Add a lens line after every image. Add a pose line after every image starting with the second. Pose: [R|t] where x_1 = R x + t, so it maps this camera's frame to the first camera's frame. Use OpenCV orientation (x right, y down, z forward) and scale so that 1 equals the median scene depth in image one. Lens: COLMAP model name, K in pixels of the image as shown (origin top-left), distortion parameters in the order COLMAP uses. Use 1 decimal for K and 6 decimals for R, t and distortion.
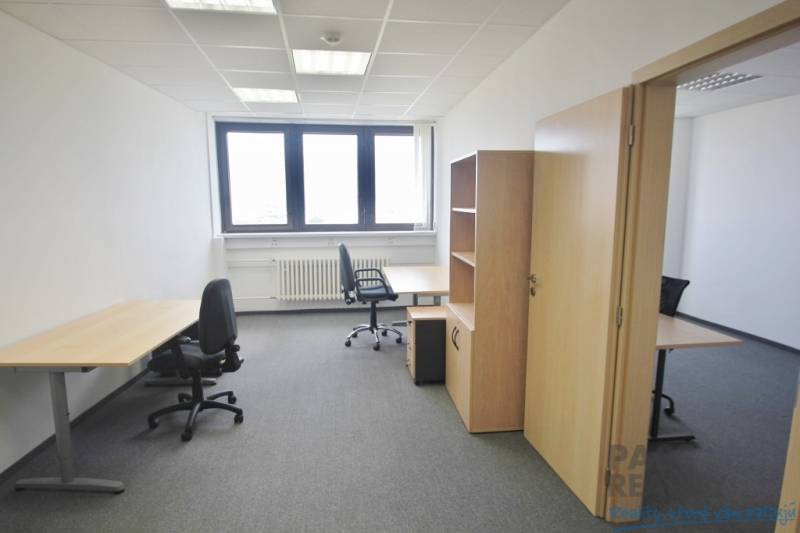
lens RADIAL K [[384.0, 0, 398.6], [0, 384.0, 248.5], [0, 0, 1]] dist [-0.002455, -0.001242]
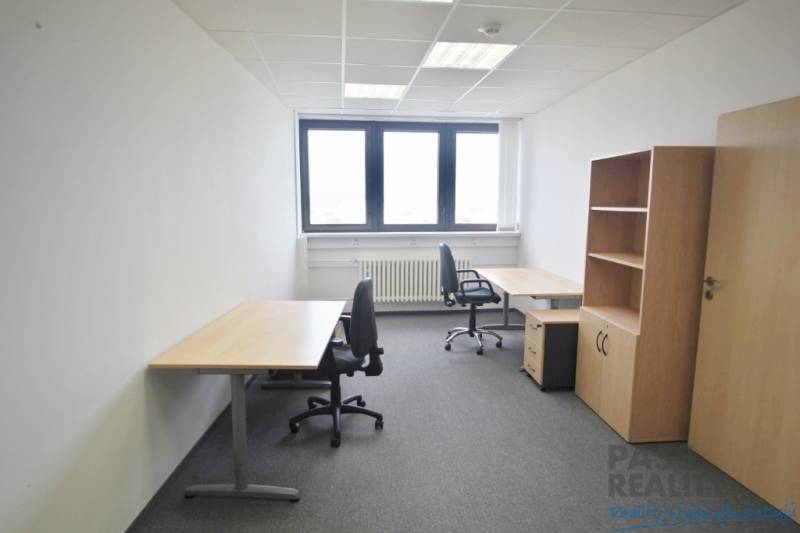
lens RADIAL K [[391.0, 0, 402.8], [0, 391.0, 248.9], [0, 0, 1]] dist [-0.000857, -0.000288]
pose [[0.999791, 0.005468, -0.019687, -0.231747], [-0.005534, 0.999979, -0.003340, 0.003471], [0.019668, 0.003448, 0.999801, 0.011163]]
